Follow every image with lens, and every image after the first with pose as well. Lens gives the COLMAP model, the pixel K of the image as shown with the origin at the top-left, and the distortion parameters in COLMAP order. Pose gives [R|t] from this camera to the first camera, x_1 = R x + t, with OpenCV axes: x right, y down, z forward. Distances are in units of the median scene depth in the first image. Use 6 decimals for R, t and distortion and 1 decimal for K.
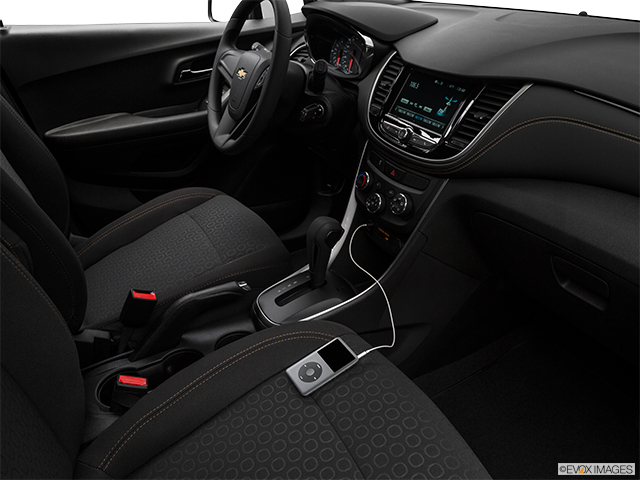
lens RADIAL K [[490.6, 0, 320.0], [0, 490.6, 240.0], [0, 0, 1]] dist [-0.142137, 0.085194]
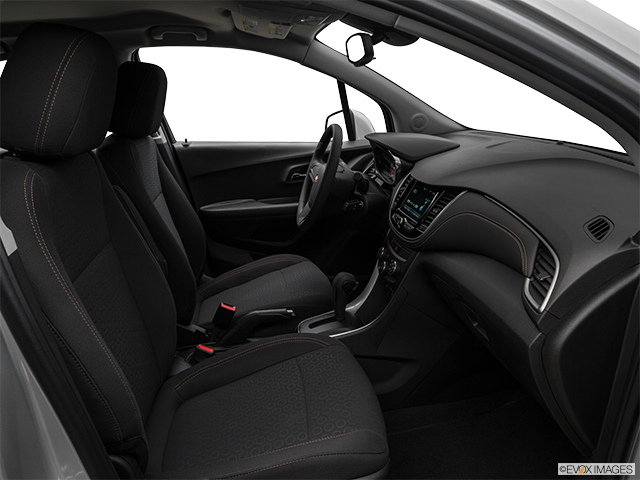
lens RADIAL K [[490.6, 0, 320.0], [0, 490.6, 240.0], [0, 0, 1]] dist [-0.142137, 0.085194]
pose [[0.940481, 0.080202, -0.330247, 0.388346], [-0.146181, 0.972732, -0.180063, 0.127388], [0.306800, 0.217622, 0.926560, -0.406465]]
